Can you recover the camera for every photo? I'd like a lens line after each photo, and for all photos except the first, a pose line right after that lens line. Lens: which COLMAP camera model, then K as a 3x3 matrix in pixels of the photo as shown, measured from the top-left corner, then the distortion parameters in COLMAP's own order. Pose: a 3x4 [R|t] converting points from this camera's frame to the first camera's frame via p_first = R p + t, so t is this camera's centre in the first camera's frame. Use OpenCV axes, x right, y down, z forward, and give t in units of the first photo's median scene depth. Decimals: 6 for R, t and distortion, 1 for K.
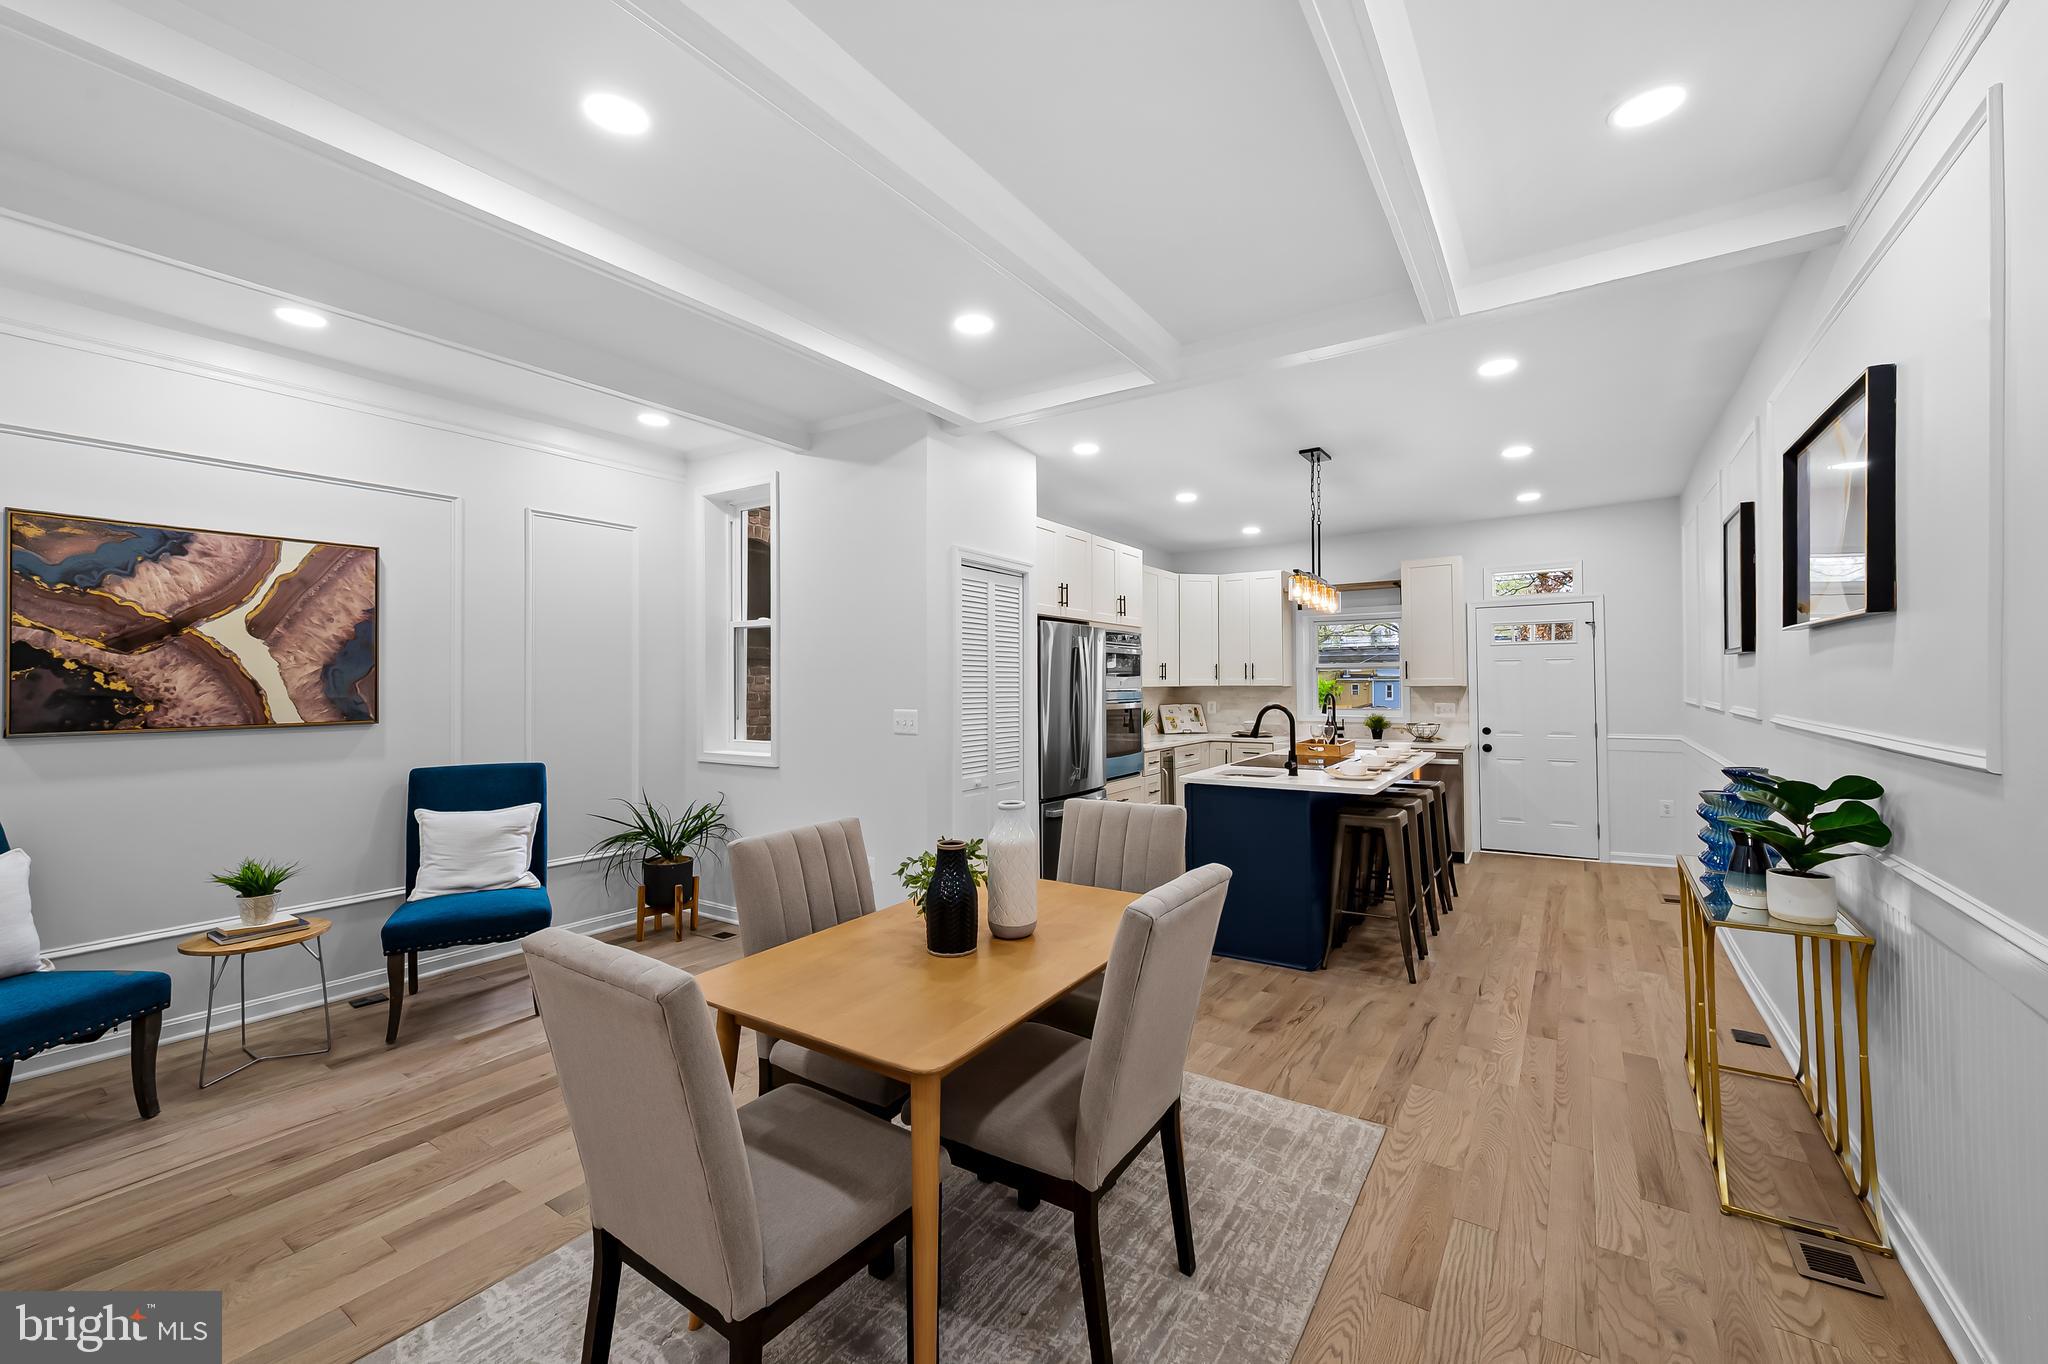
lens RADIAL K [[809.8, 0, 1031.1], [0, 809.8, 672.6], [0, 0, 1]] dist [0.008011, -0.001180]
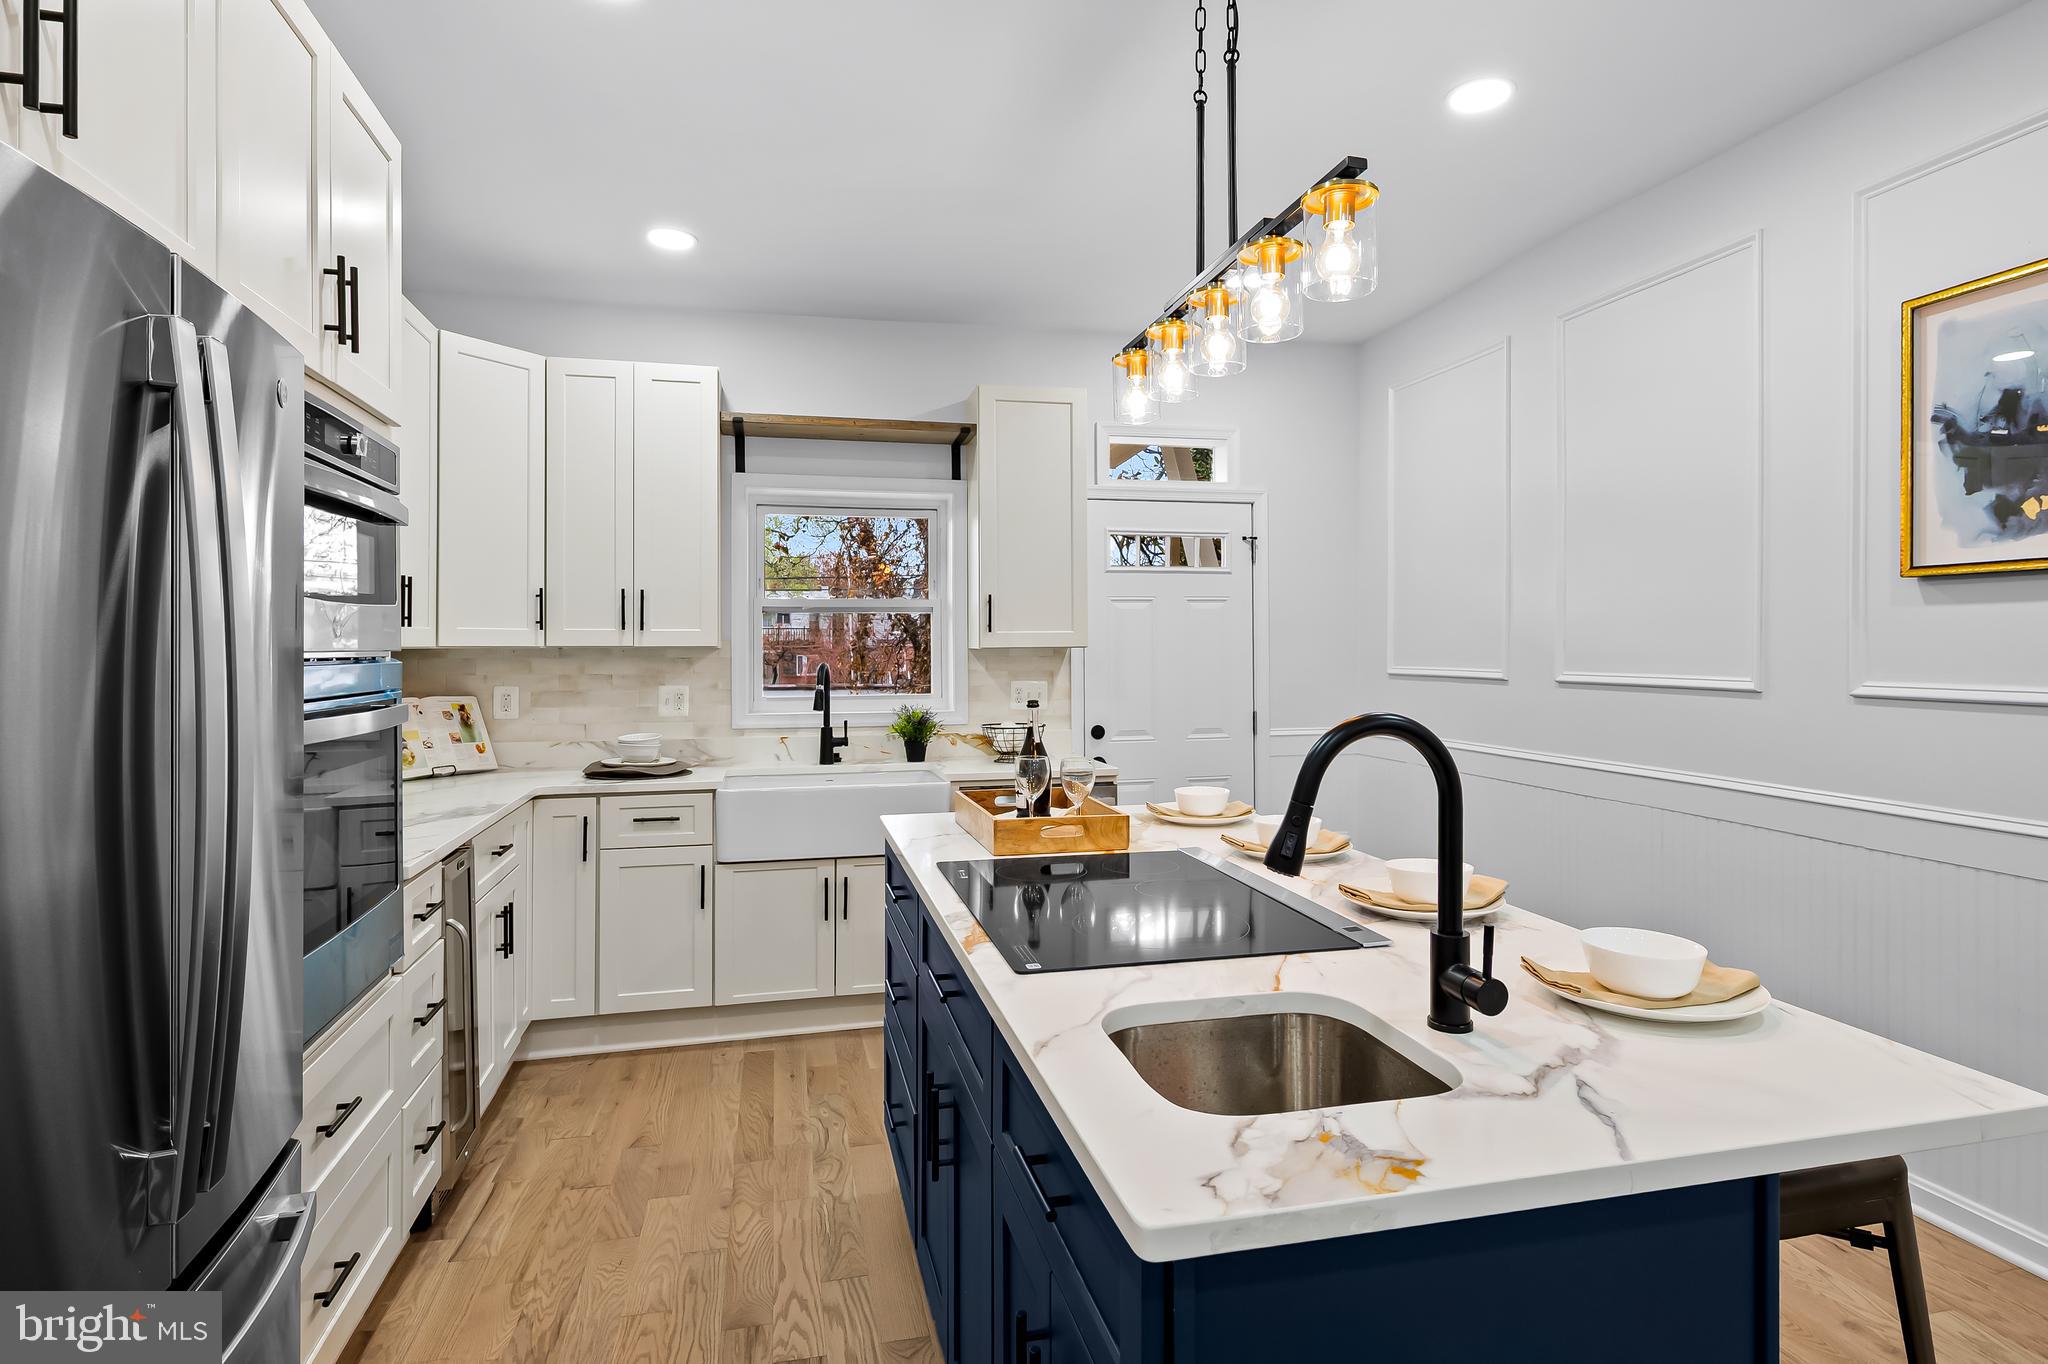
lens RADIAL K [[1093.8, 0, 1035.3], [0, 1093.8, 644.0], [0, 0, 1]] dist [0.004599, 0.000205]
pose [[0.681770, 0.005517, 0.731546, 0.025301], [-0.010284, 0.999945, 0.002044, 0.025539], [-0.731495, -0.008917, 0.681789, 1.056176]]
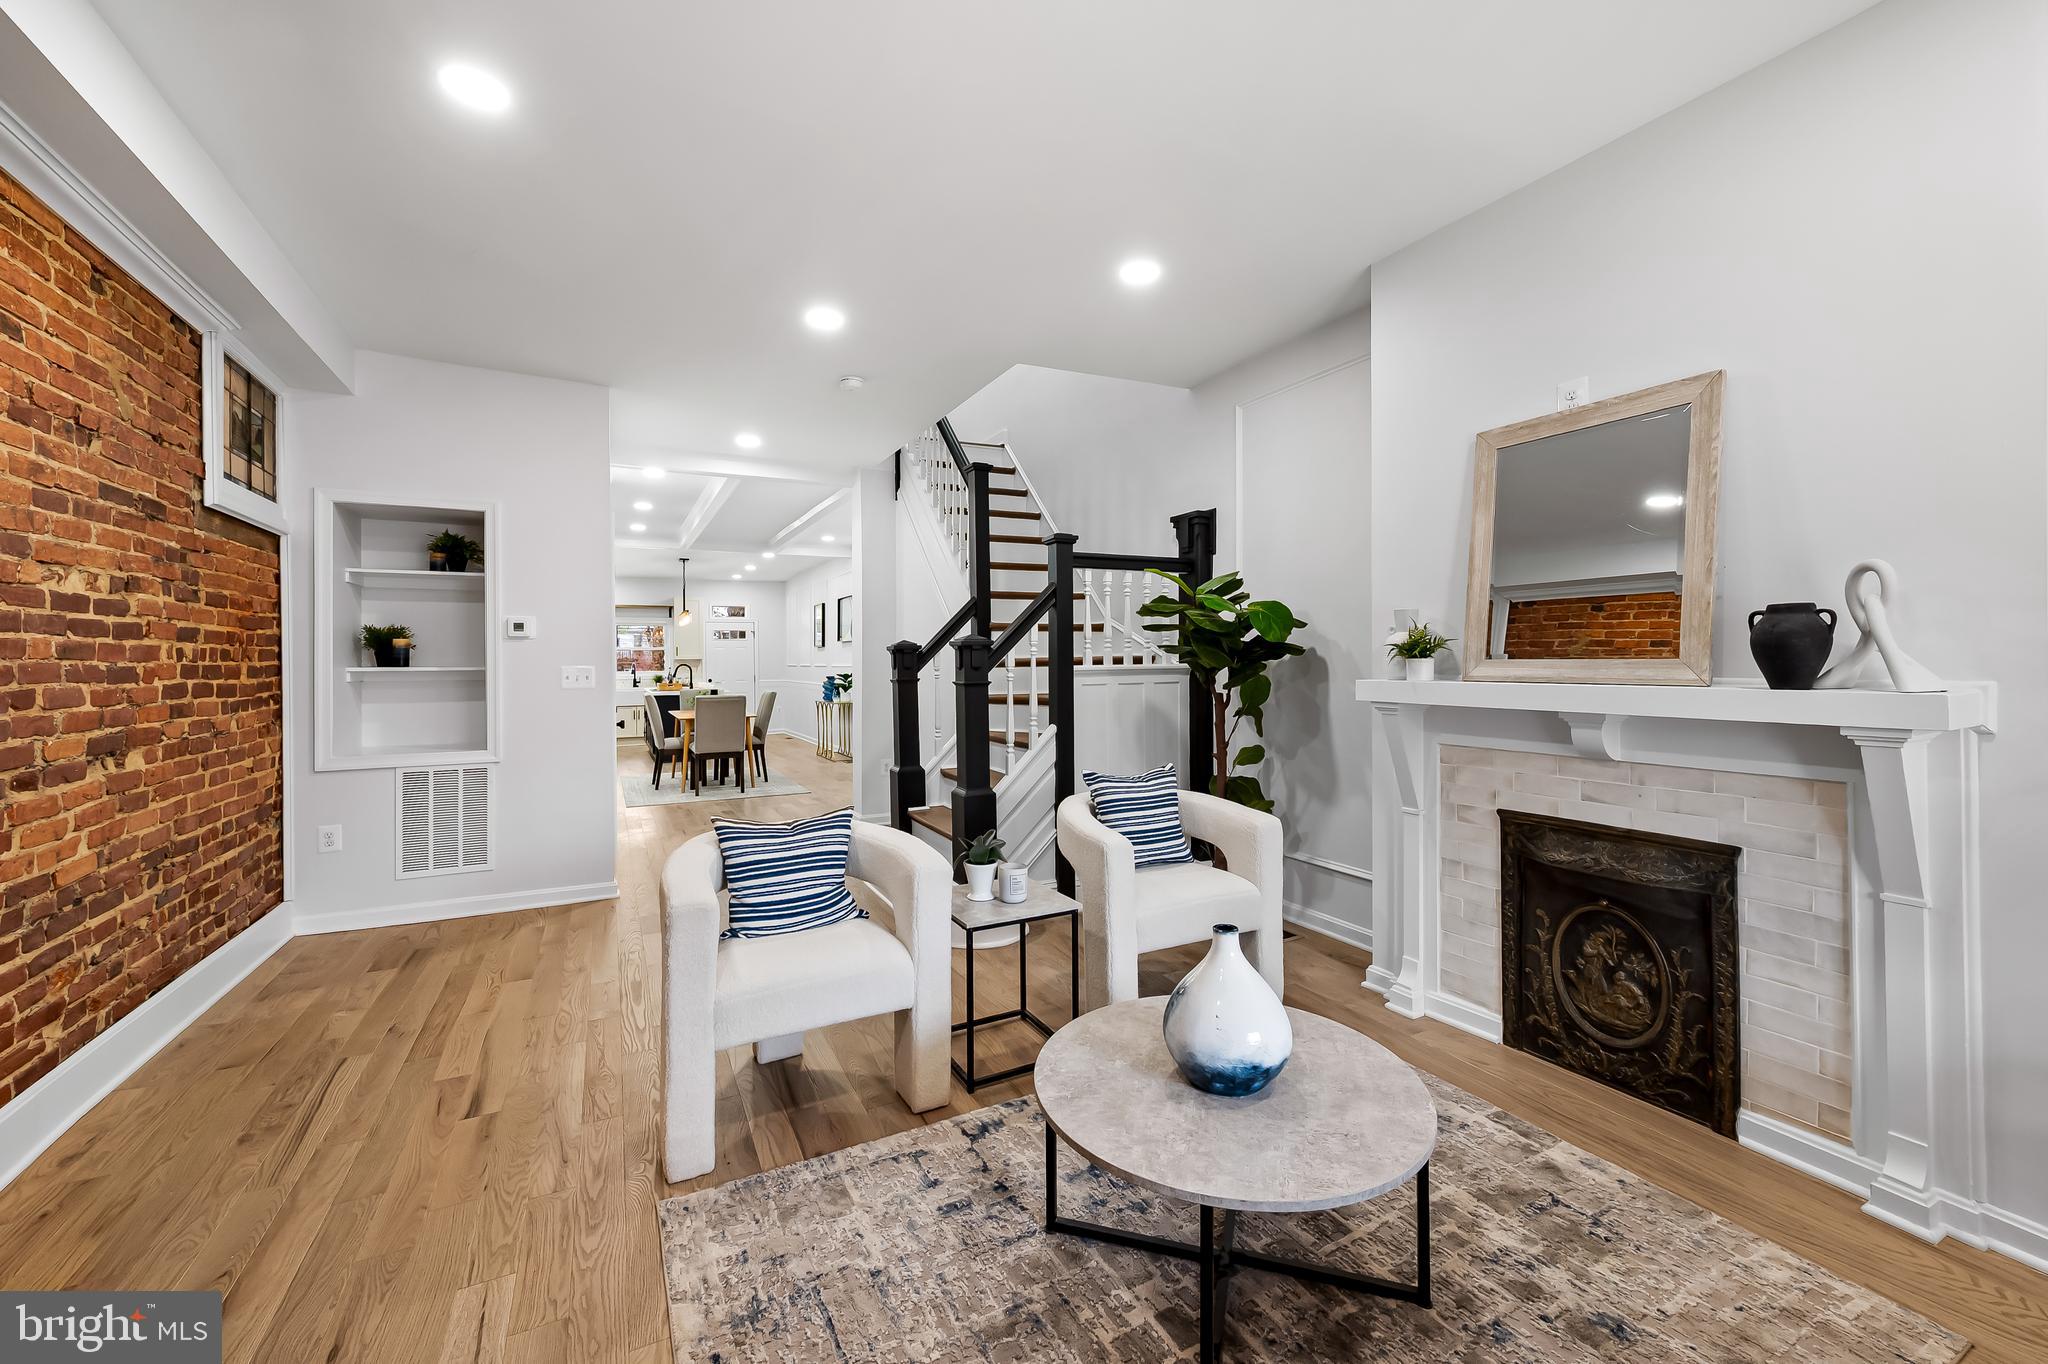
lens RADIAL K [[809.8, 0, 1044.9], [0, 809.8, 657.2], [0, 0, 1]] dist [0.008011, -0.001180]
pose [[0.467139, 0.005021, 0.884169, -1.728659], [-0.005748, 0.999980, -0.002642, 0.022291], [-0.884165, -0.003848, 0.467159, -1.449528]]
